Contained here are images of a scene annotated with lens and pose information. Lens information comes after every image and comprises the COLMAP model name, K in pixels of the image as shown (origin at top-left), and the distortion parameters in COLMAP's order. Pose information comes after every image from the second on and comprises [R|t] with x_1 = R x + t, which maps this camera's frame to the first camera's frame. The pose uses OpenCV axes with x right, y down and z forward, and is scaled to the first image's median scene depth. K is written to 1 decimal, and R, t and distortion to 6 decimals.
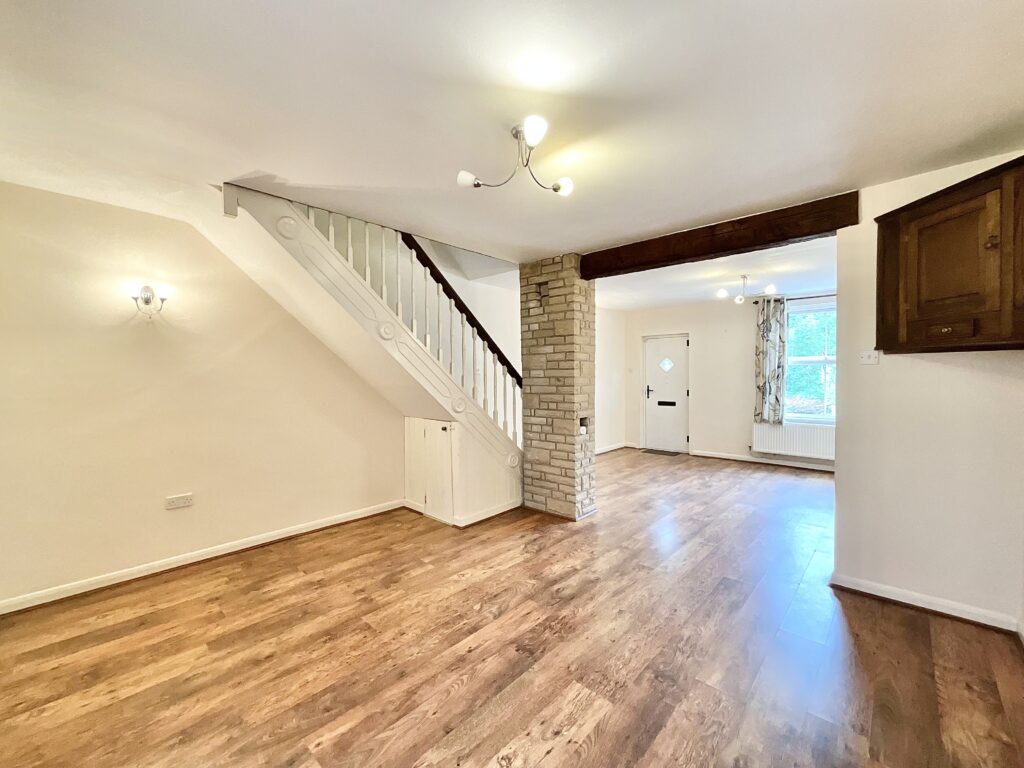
lens RADIAL K [[415.2, 0, 512.0], [0, 415.2, 384.0], [0, 0, 1]] dist [-0.000437, 0.000289]
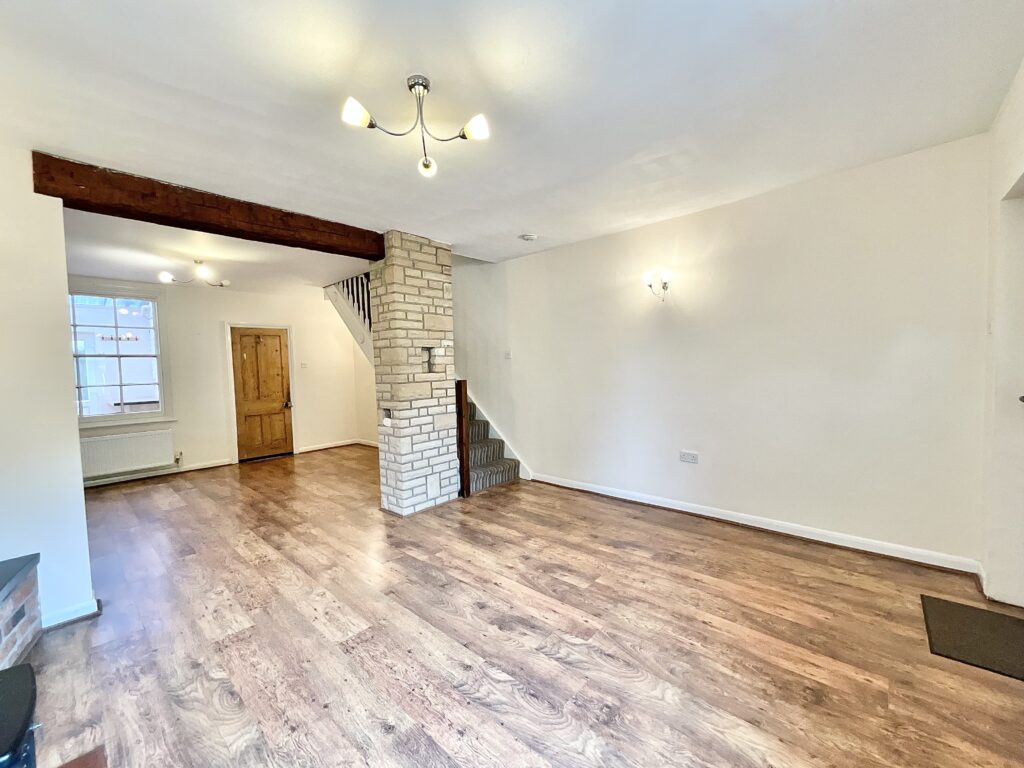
lens RADIAL K [[415.2, 0, 512.0], [0, 415.2, 384.0], [0, 0, 1]] dist [-0.000437, 0.000289]
pose [[0.014131, 0.055294, -0.998370, 0.728188], [0.008258, 0.998429, 0.055414, -0.016033], [0.999866, -0.009028, 0.013652, 0.832449]]
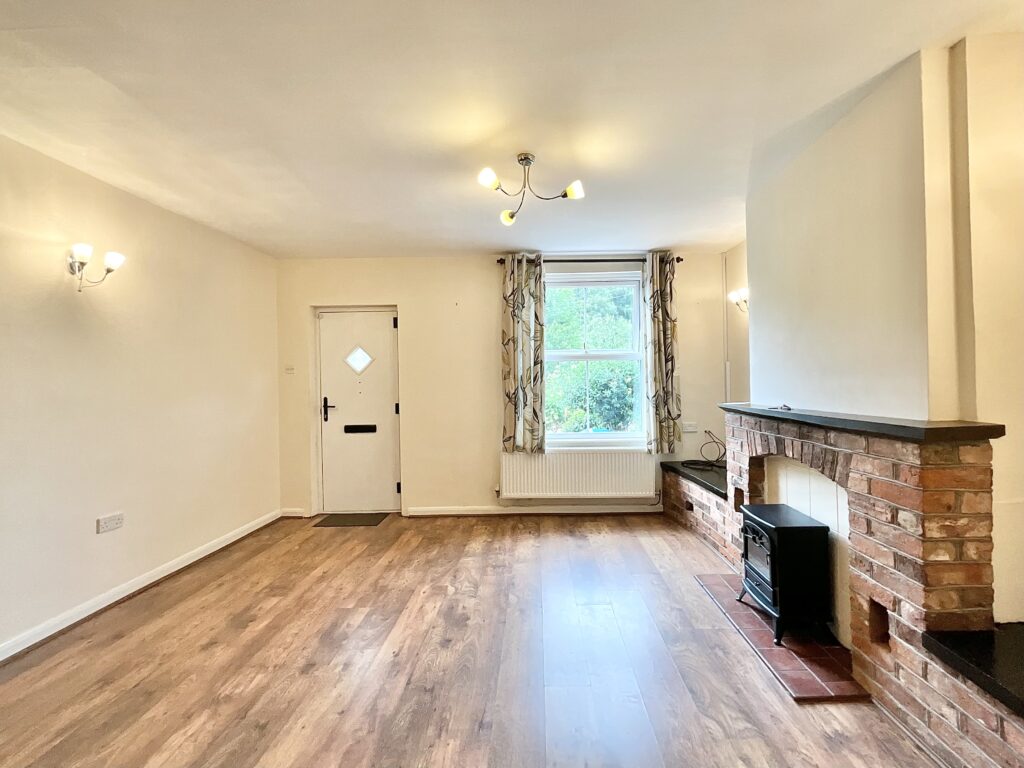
lens RADIAL K [[434.3, 0, 537.2], [0, 434.3, 381.8], [0, 0, 1]] dist [-0.000909, 0.000041]
pose [[0.733378, -0.001564, 0.679819, 0.181192], [0.025439, 0.999360, -0.025143, 0.004926], [-0.679344, 0.035733, 0.732949, 0.494298]]
